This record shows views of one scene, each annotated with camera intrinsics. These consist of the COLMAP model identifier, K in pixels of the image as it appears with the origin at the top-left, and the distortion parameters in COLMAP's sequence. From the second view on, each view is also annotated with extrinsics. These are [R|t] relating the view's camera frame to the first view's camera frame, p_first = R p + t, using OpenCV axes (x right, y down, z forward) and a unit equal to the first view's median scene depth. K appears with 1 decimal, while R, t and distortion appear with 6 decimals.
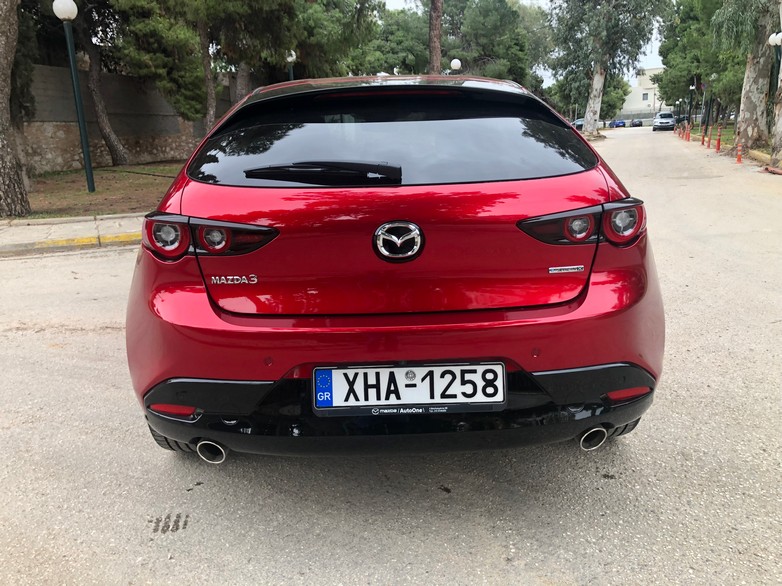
lens RADIAL K [[637.9, 0, 372.4], [0, 637.9, 292.6], [0, 0, 1]] dist [0.029043, -0.007664]
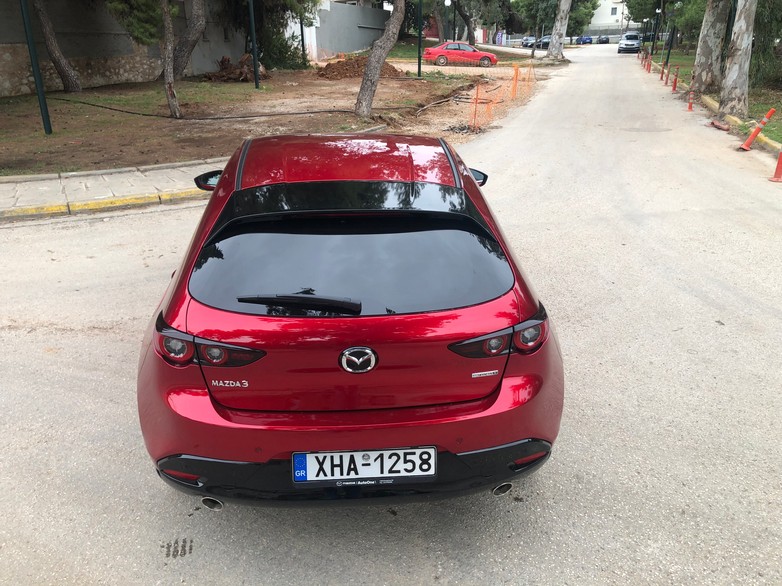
lens RADIAL K [[637.9, 0, 372.4], [0, 637.9, 292.6], [0, 0, 1]] dist [0.029043, -0.007664]
pose [[0.998109, 0.005342, 0.061238, -0.008600], [-0.013492, 0.990961, 0.133470, -0.324244], [-0.059972, -0.134044, 0.989159, -0.227425]]
